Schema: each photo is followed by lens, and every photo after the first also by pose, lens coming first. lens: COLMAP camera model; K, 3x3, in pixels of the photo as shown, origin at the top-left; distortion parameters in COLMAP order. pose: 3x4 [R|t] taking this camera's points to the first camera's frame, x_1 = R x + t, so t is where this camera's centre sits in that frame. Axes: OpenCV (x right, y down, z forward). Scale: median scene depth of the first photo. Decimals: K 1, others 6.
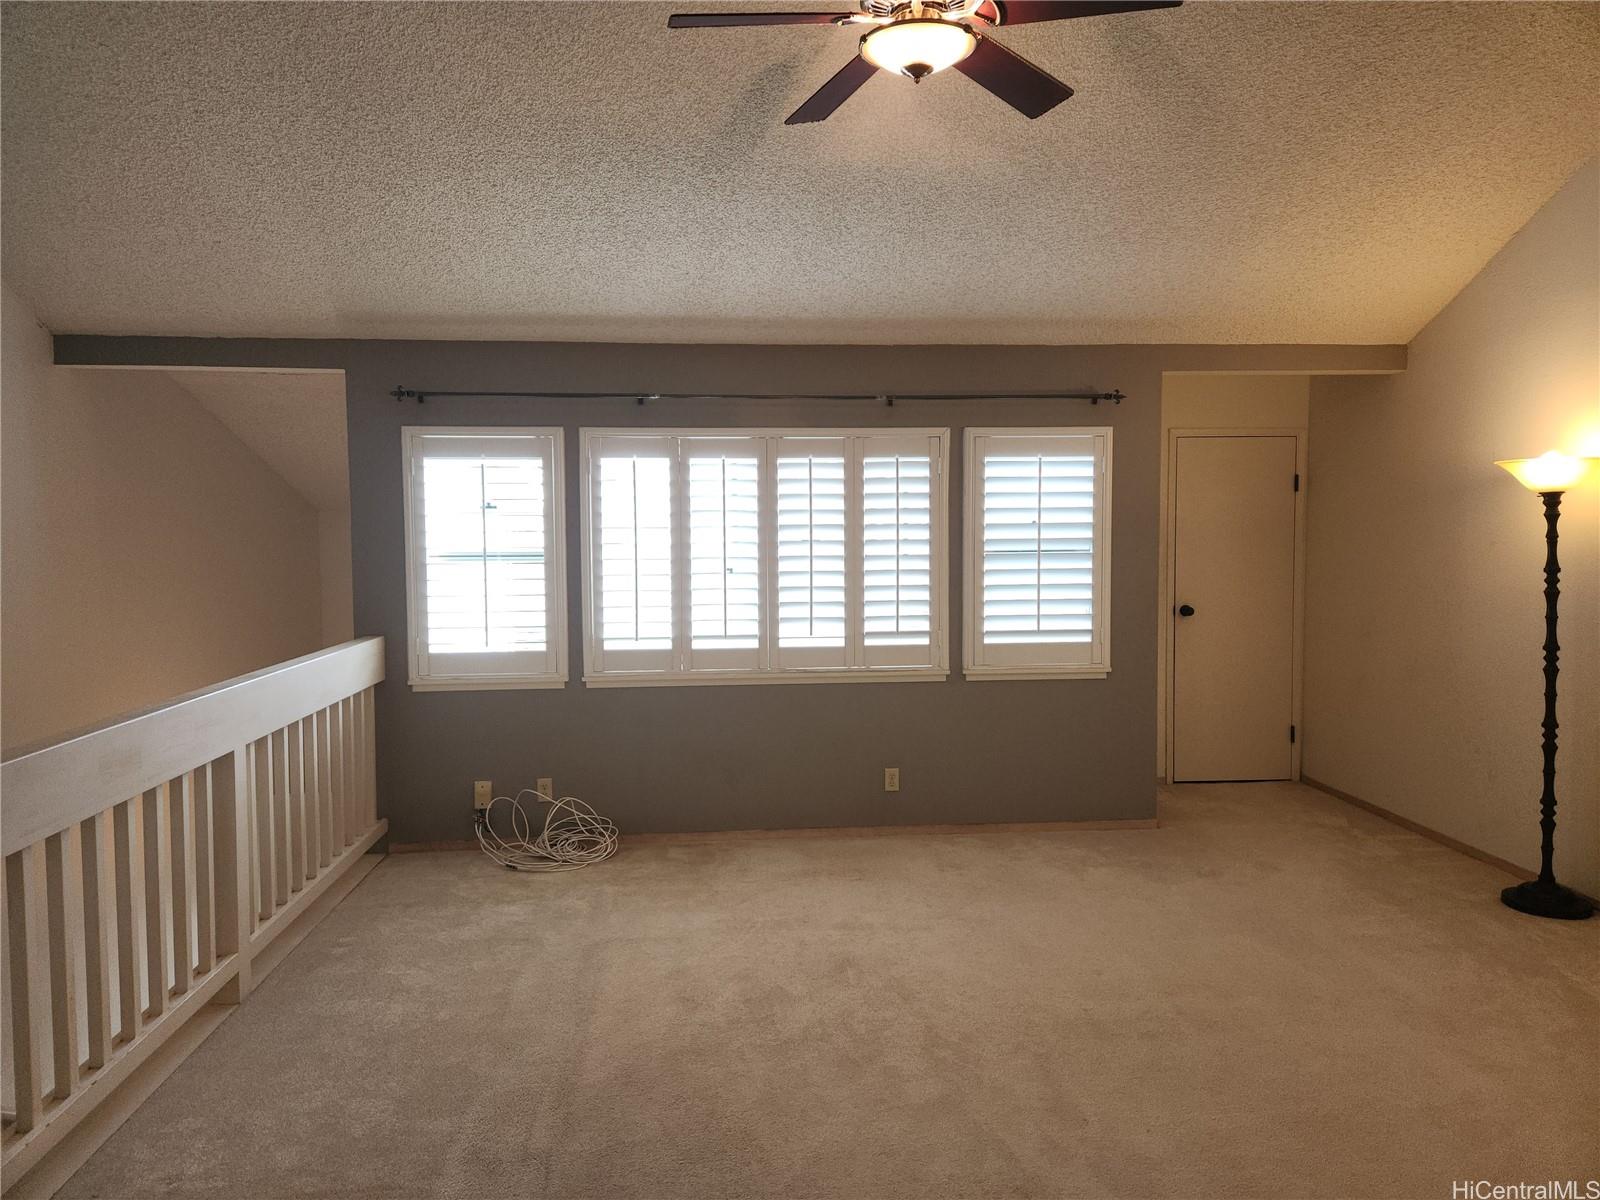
lens RADIAL K [[1066.6, 0, 786.4], [0, 1066.6, 586.9], [0, 0, 1]] dist [0.091744, -0.077746]
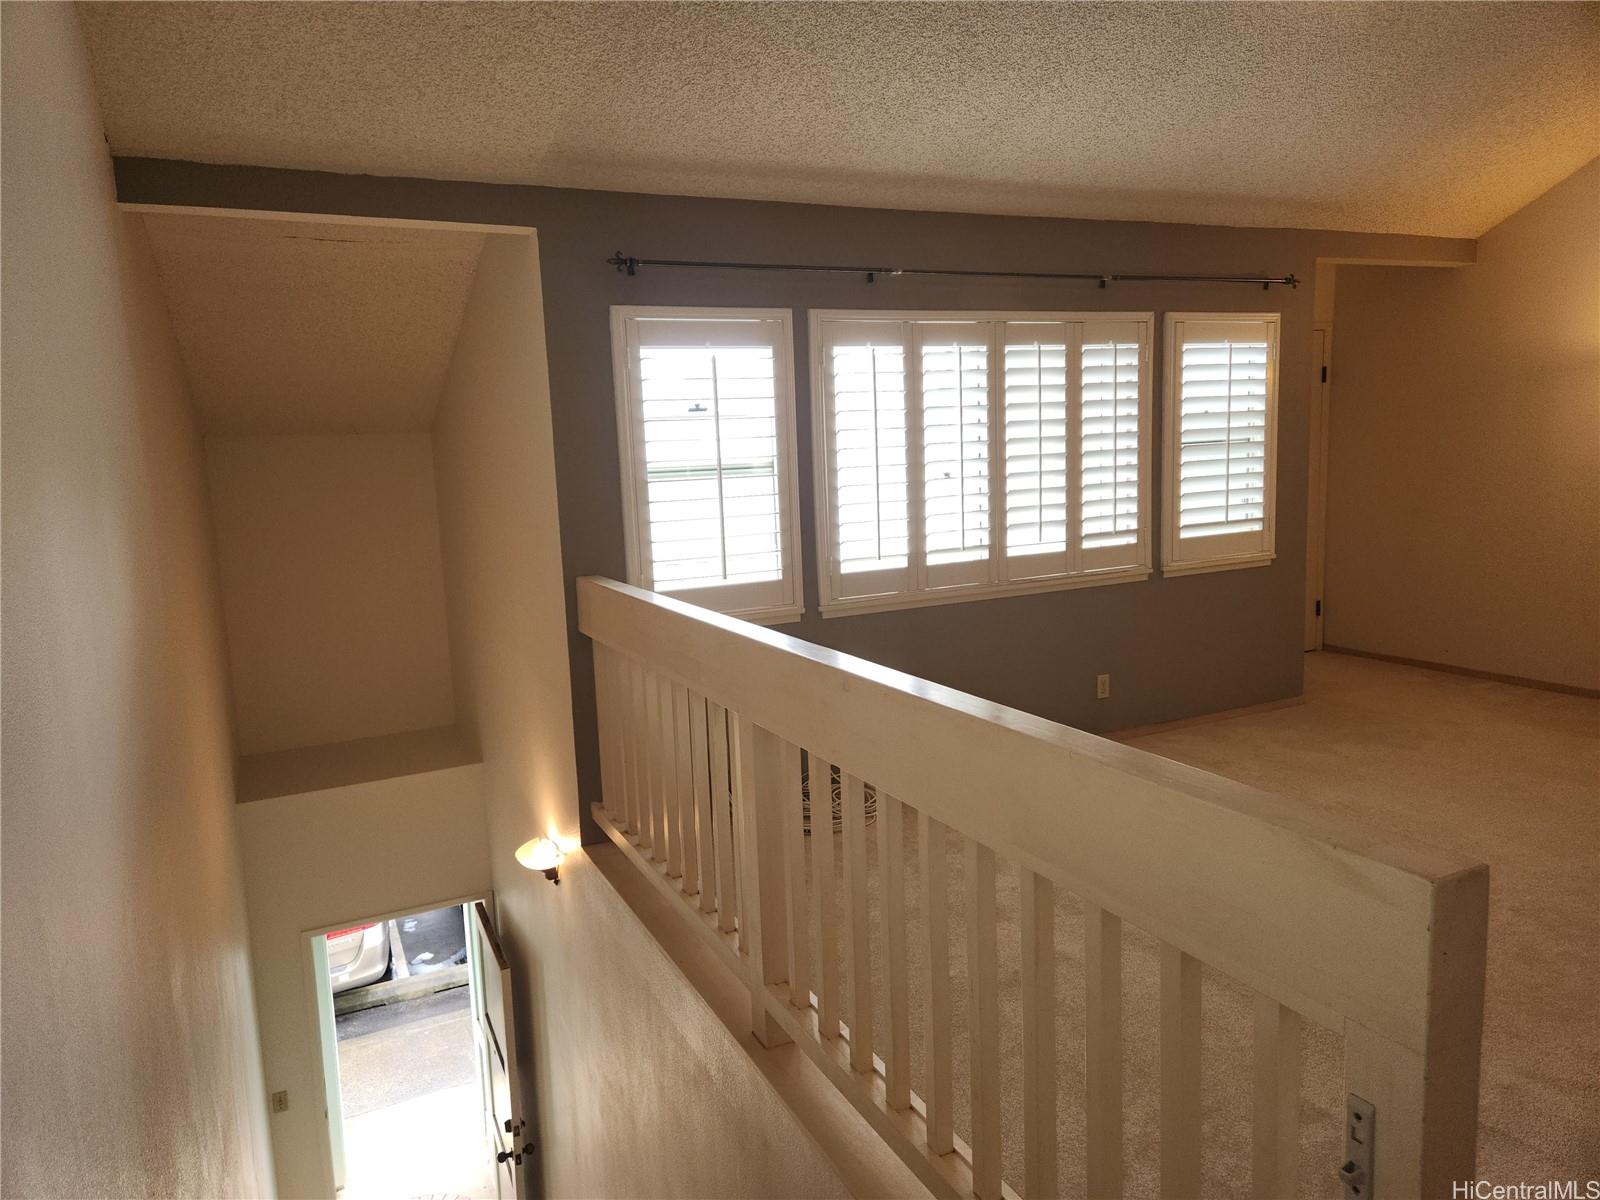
lens RADIAL K [[1072.7, 0, 791.1], [0, 1072.7, 579.1], [0, 0, 1]] dist [0.087628, -0.076403]
pose [[0.934375, -0.075306, 0.348242, -0.501809], [0.046026, 0.994730, 0.091613, -0.017374], [-0.353306, -0.069573, 0.932917, 0.205930]]
